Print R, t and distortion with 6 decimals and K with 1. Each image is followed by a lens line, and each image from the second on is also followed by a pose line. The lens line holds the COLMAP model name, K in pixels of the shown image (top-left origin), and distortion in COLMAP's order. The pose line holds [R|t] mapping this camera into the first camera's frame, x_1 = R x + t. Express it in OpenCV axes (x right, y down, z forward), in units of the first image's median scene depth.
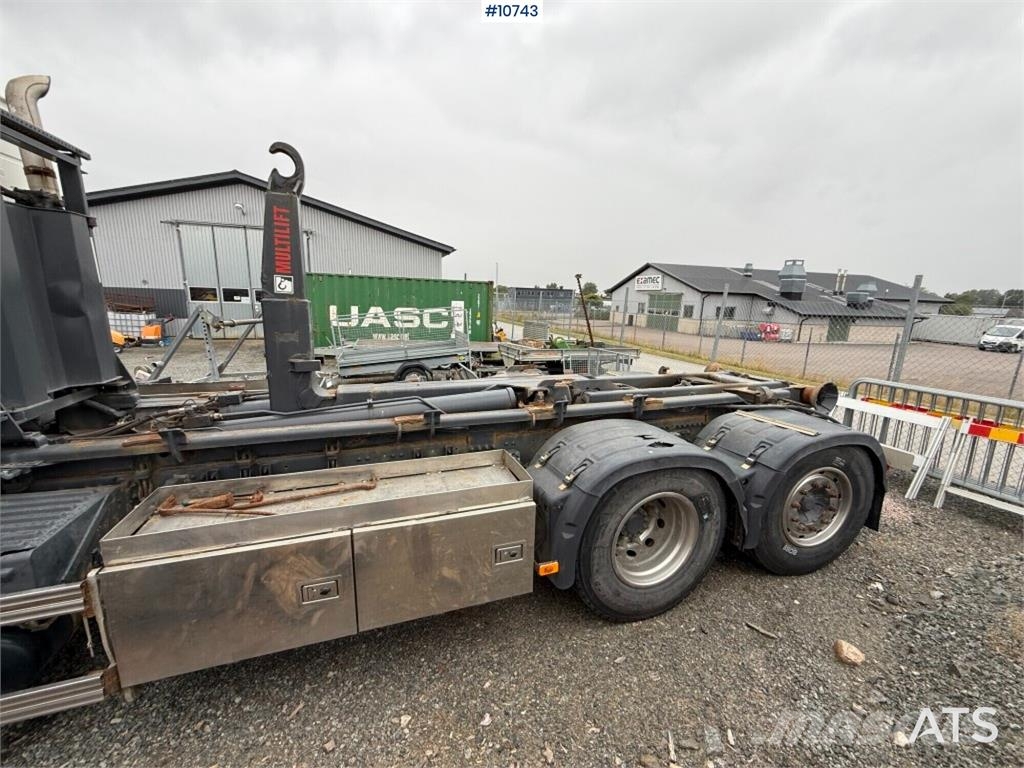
lens RADIAL K [[405.0, 0, 509.6], [0, 405.0, 381.5], [0, 0, 1]] dist [-0.000855, 0.000407]
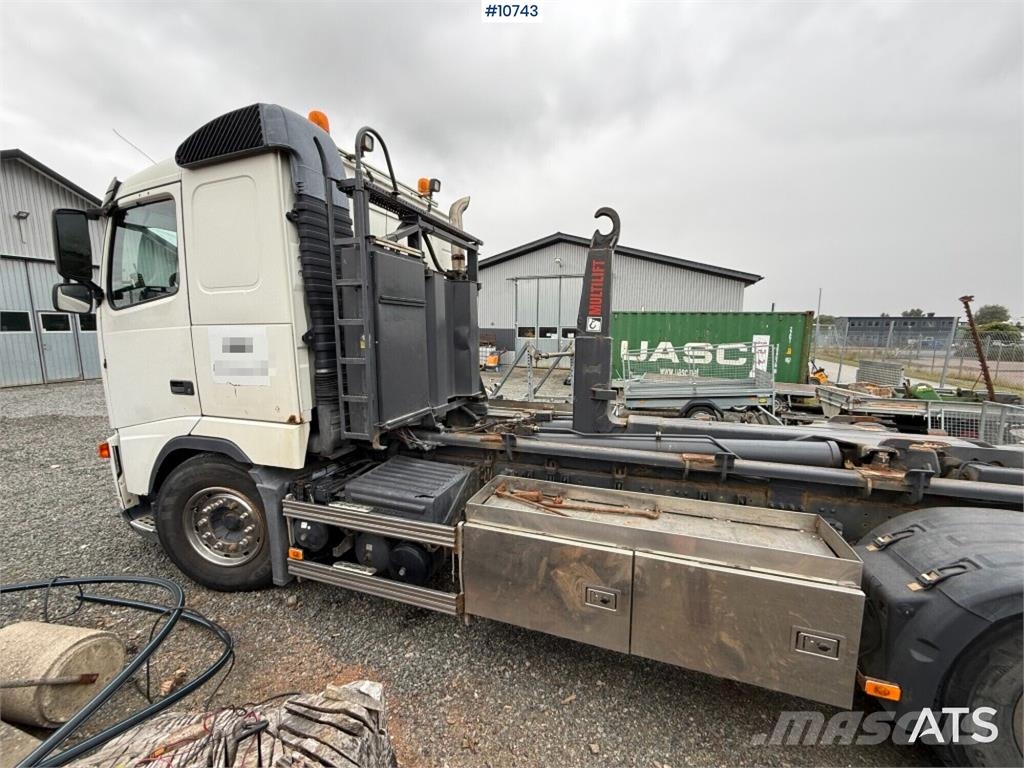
lens RADIAL K [[407.8, 0, 506.4], [0, 407.8, 381.1], [0, 0, 1]] dist [-0.001361, -0.000092]
pose [[0.779292, 0.059125, -0.623865, -0.007457], [-0.112070, 0.992639, -0.045917, 0.007076], [0.616558, 0.105699, 0.780182, -0.064588]]
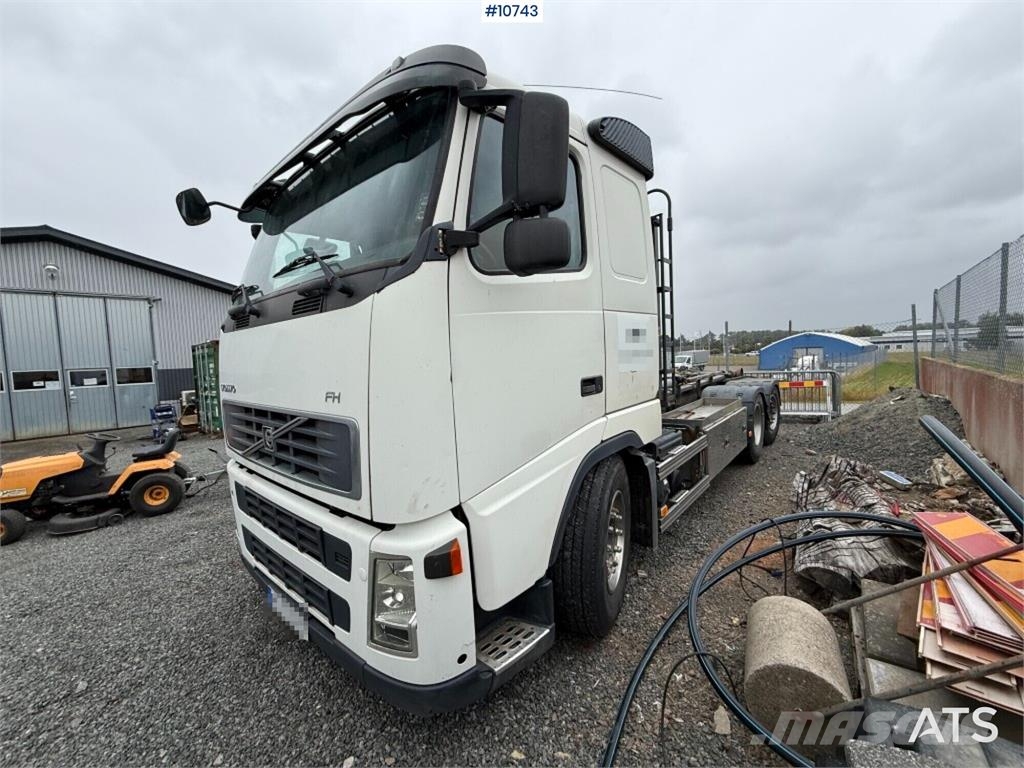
lens RADIAL K [[407.8, 0, 513.6], [0, 407.8, 379.4], [0, 0, 1]] dist [-0.001361, -0.000092]
pose [[0.861231, -0.093966, 0.499452, -1.246004], [0.170754, 0.979129, -0.110227, 0.083303], [-0.478670, 0.180214, 0.859301, -0.297678]]
